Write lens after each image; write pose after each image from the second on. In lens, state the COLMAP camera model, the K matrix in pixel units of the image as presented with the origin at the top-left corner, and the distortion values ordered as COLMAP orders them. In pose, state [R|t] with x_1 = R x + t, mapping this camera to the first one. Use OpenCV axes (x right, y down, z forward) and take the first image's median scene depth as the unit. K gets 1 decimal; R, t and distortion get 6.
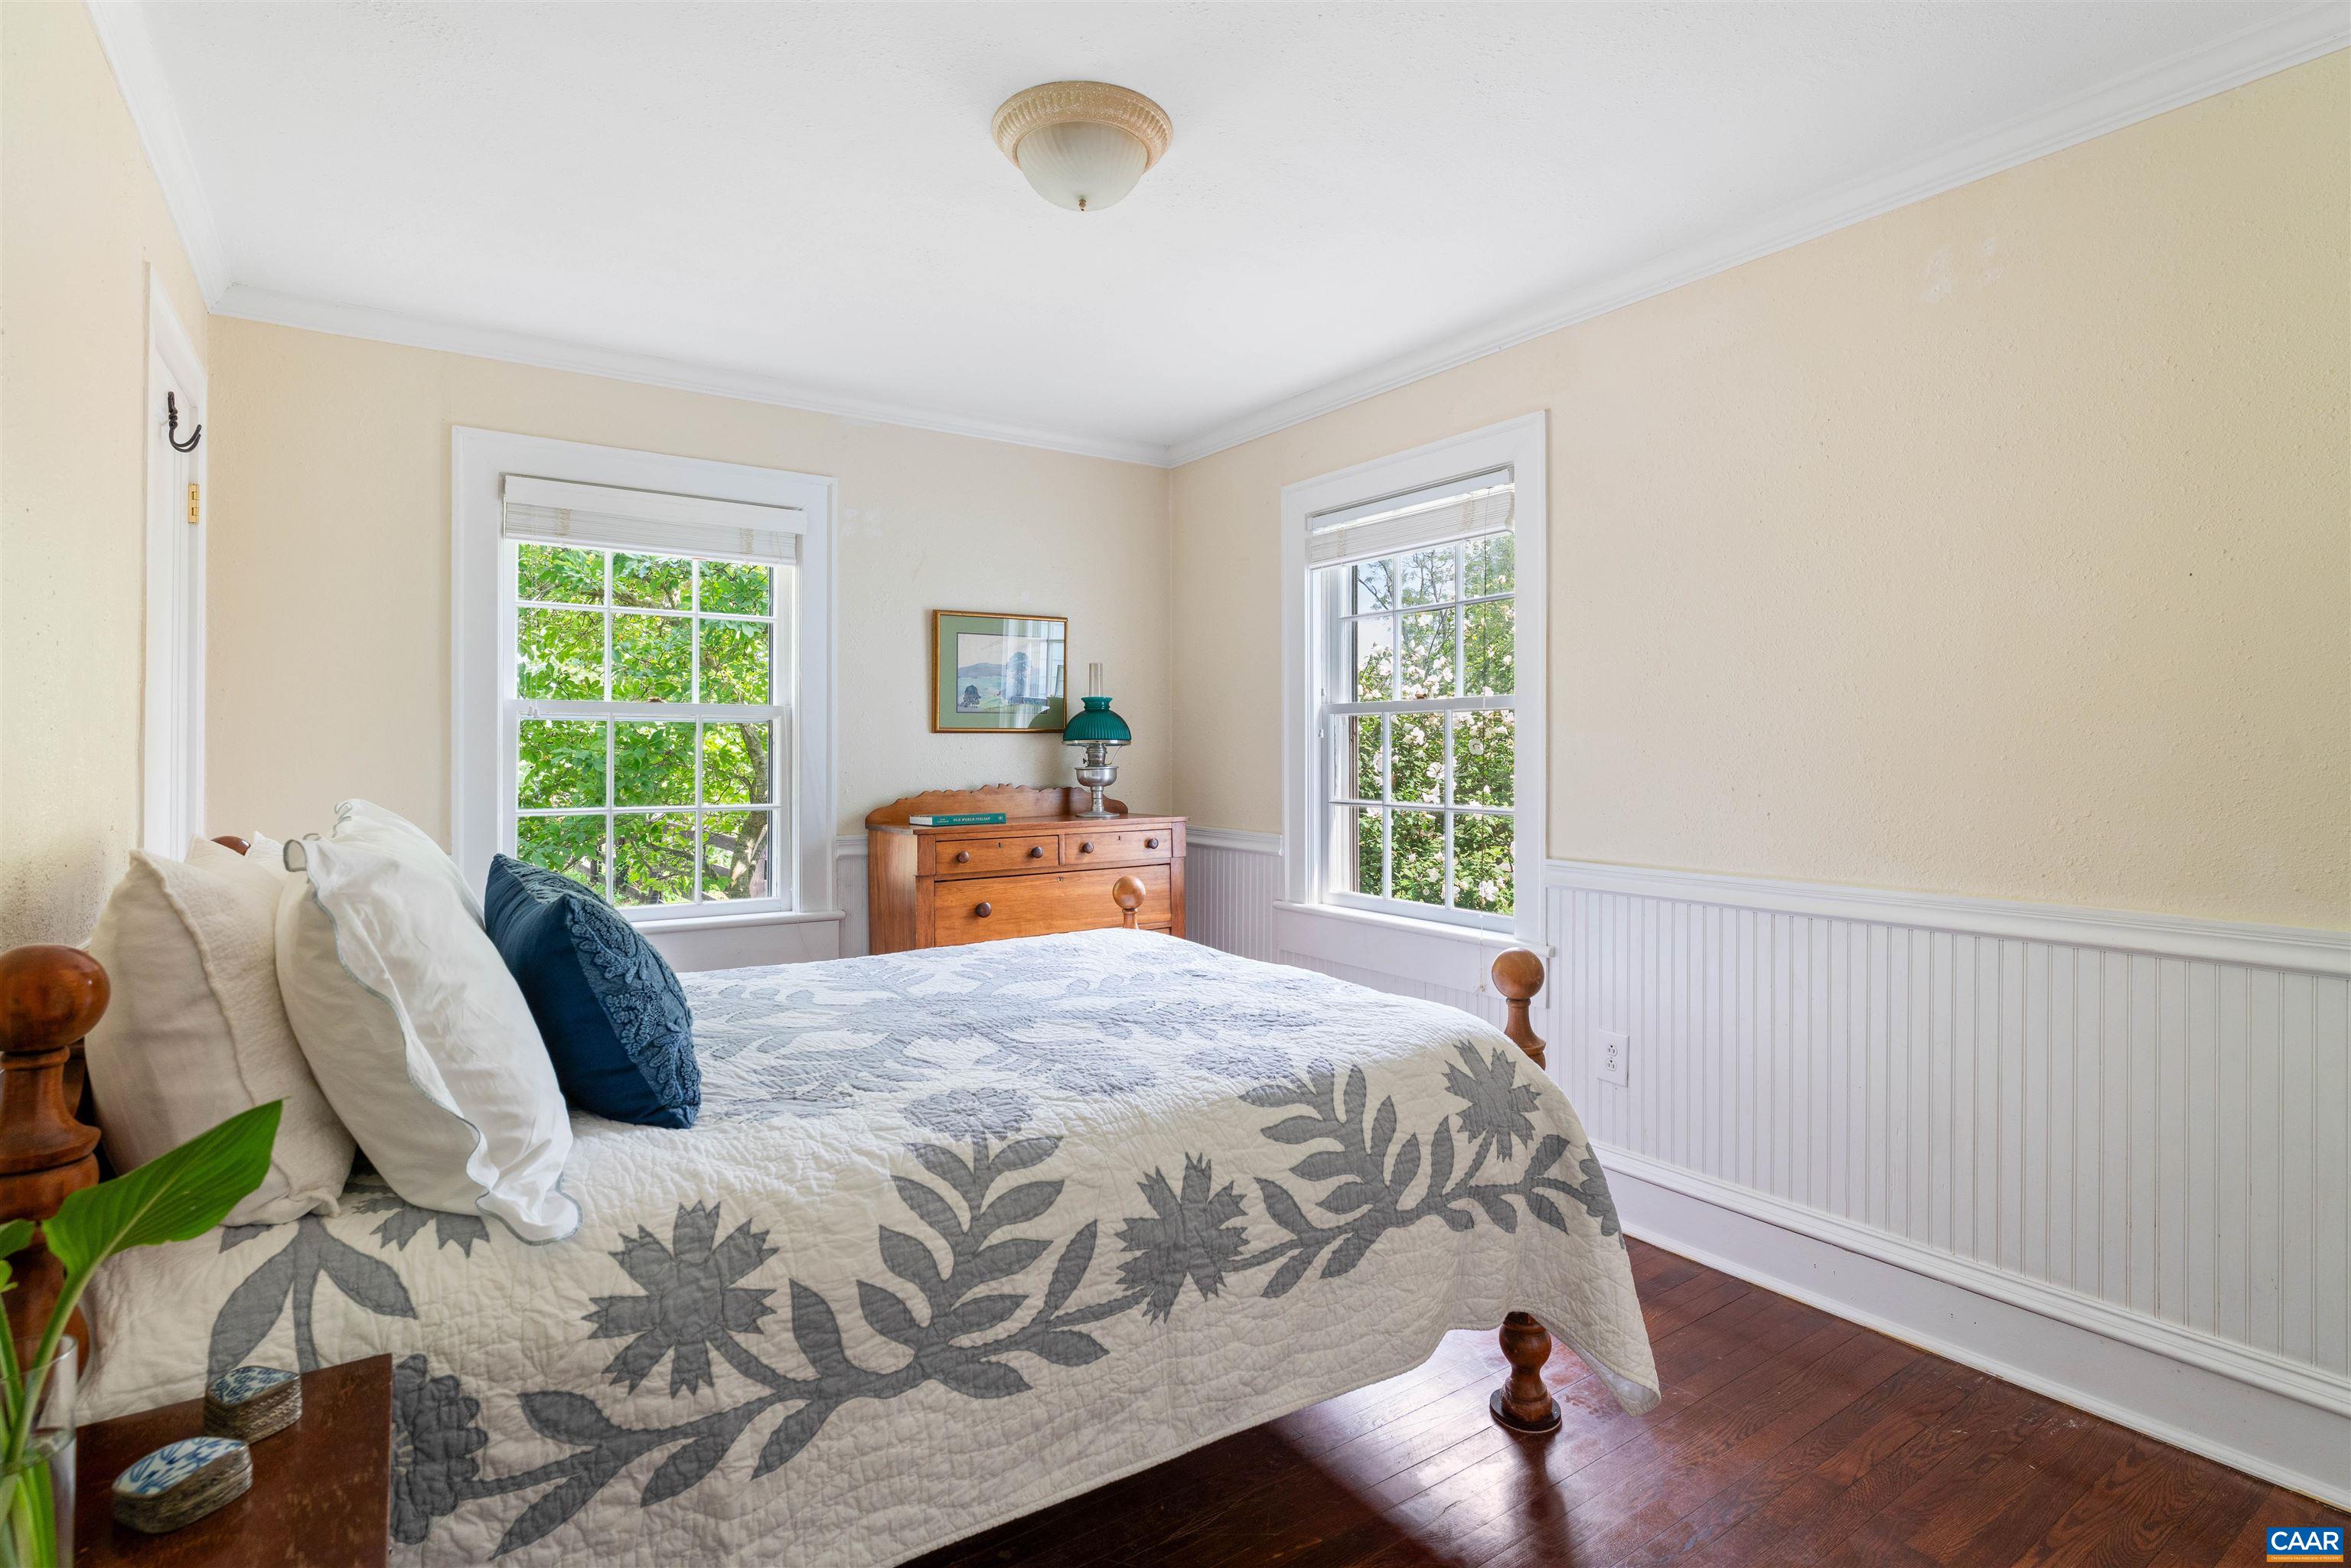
lens RADIAL K [[1153.6, 0, 1171.6], [0, 1153.6, 748.4], [0, 0, 1]] dist [-0.000760, -0.000239]
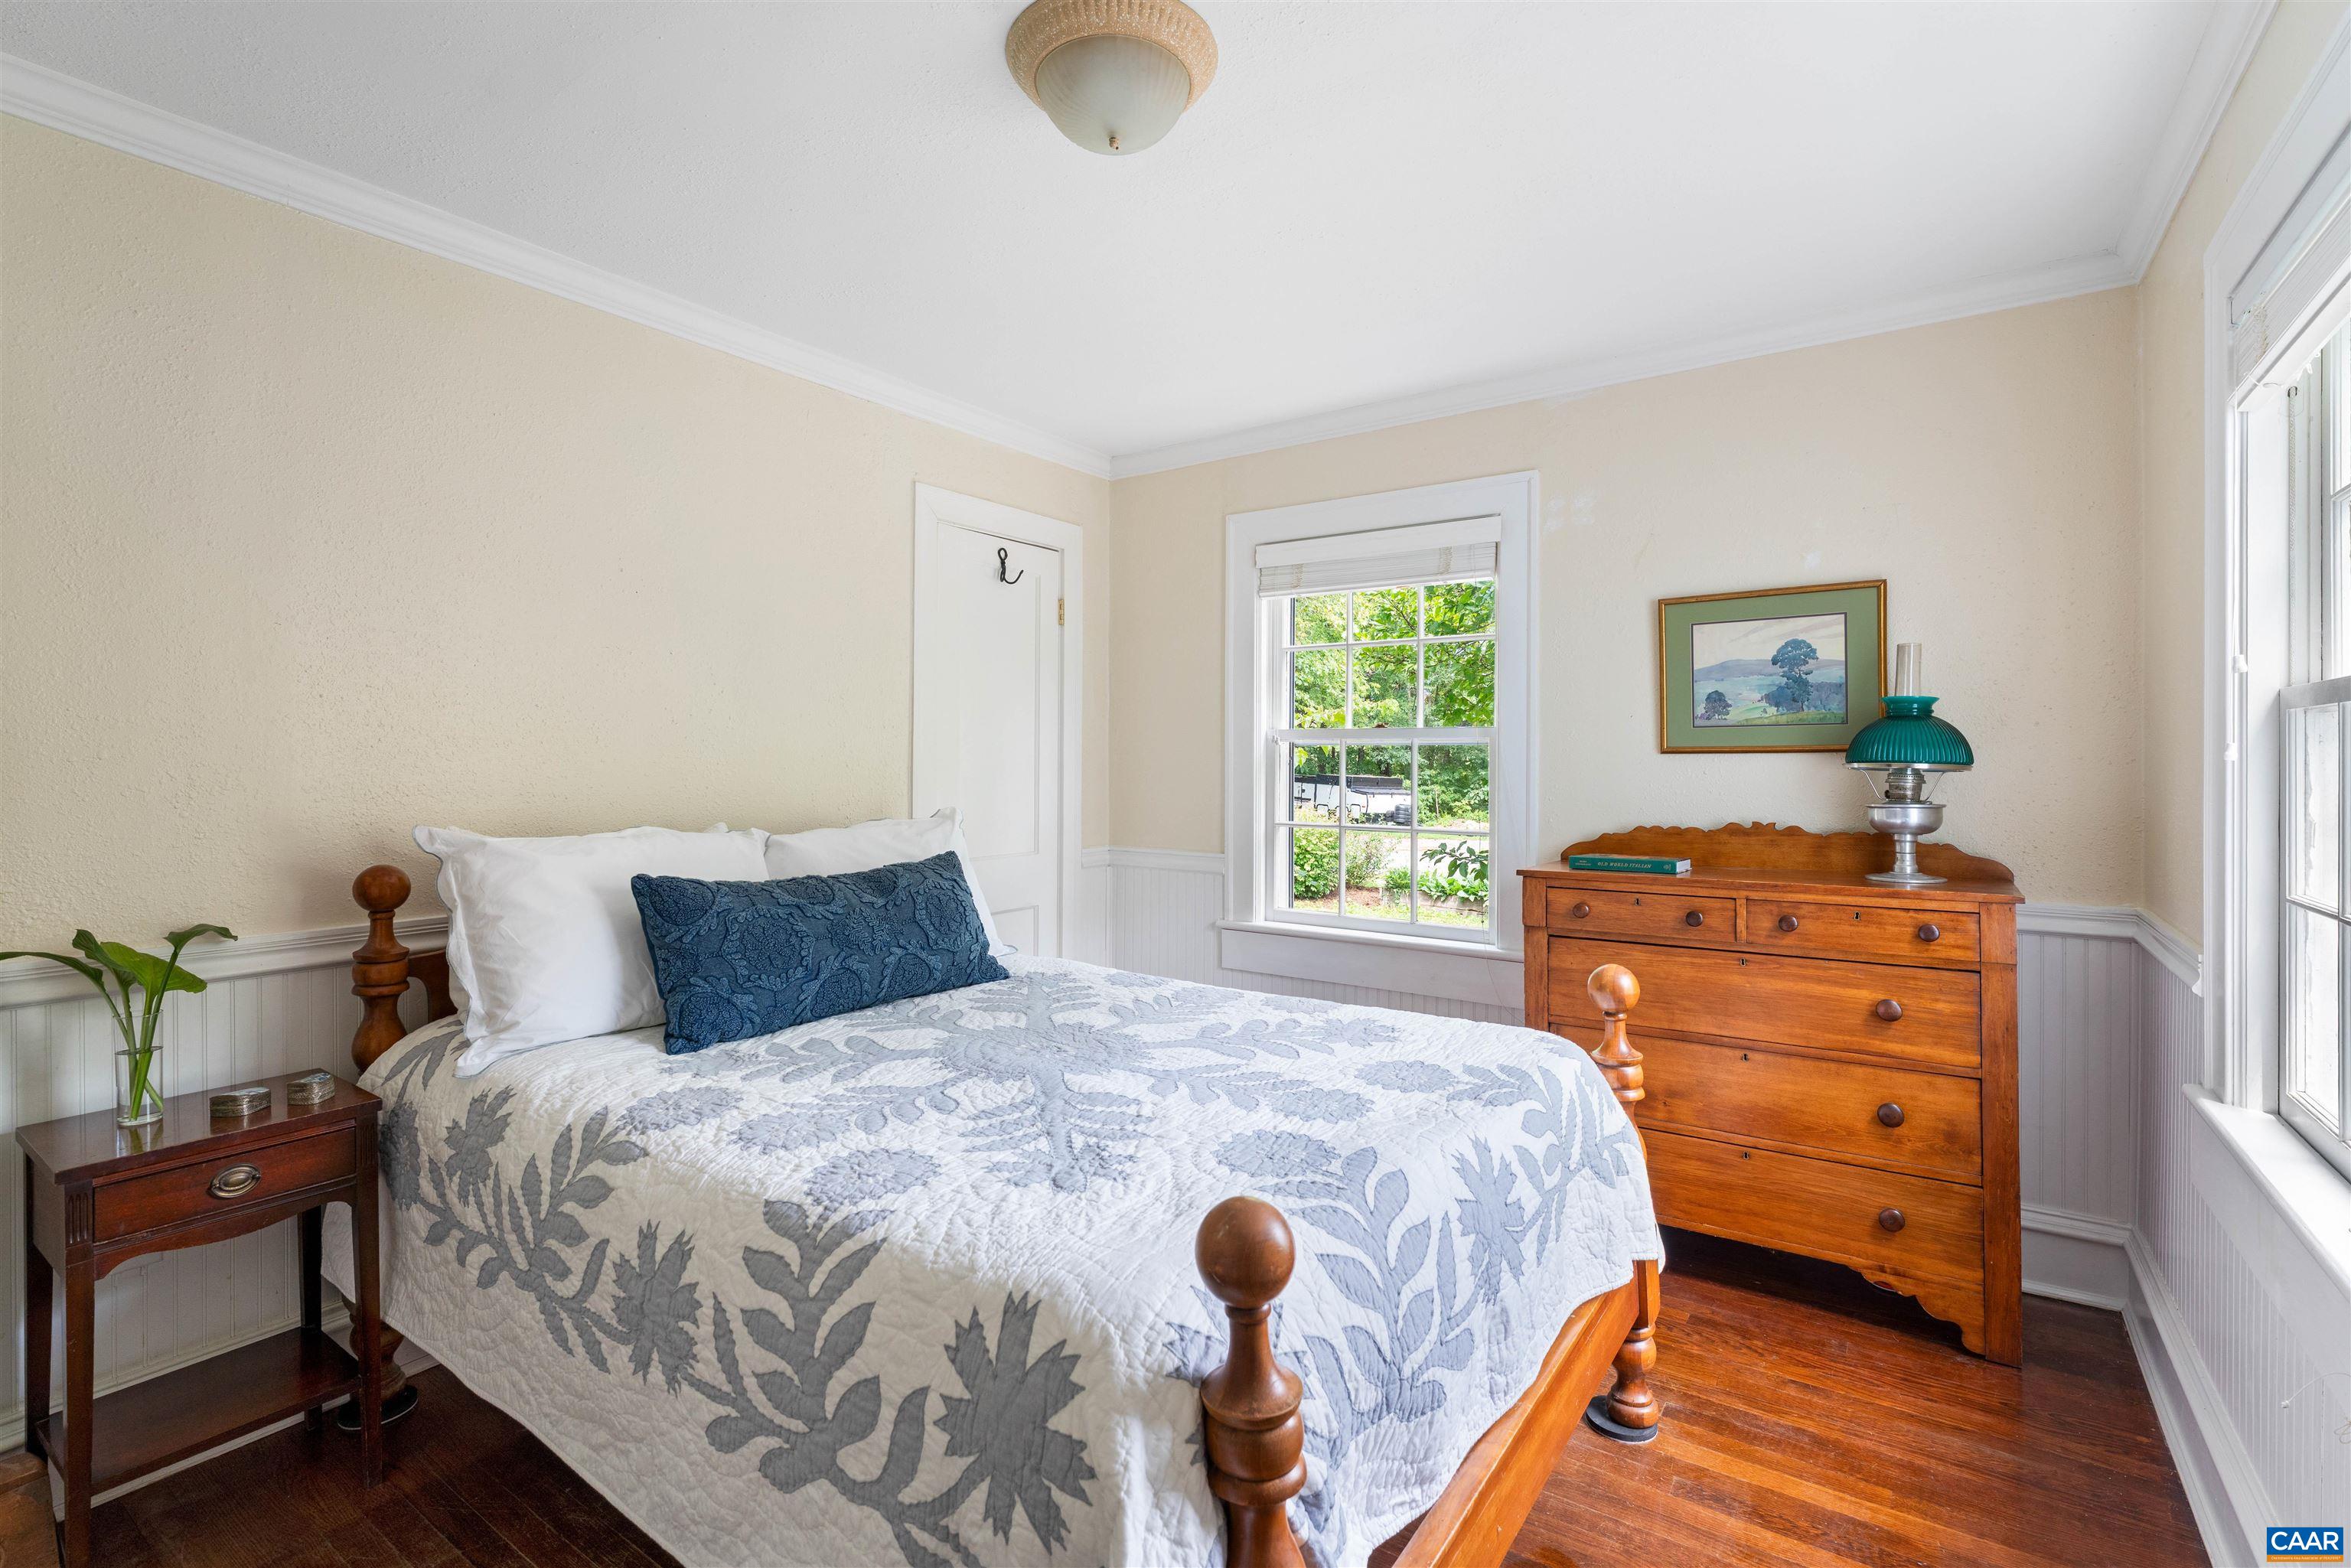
lens RADIAL K [[1080.2, 0, 1166.6], [0, 1080.2, 773.0], [0, 0, 1]] dist [-0.001459, 0.000195]
pose [[0.347825, 0.010408, -0.937502, 0.532166], [-0.000830, 0.999941, 0.010793, -0.011474], [0.937559, -0.002976, 0.347813, 0.593751]]
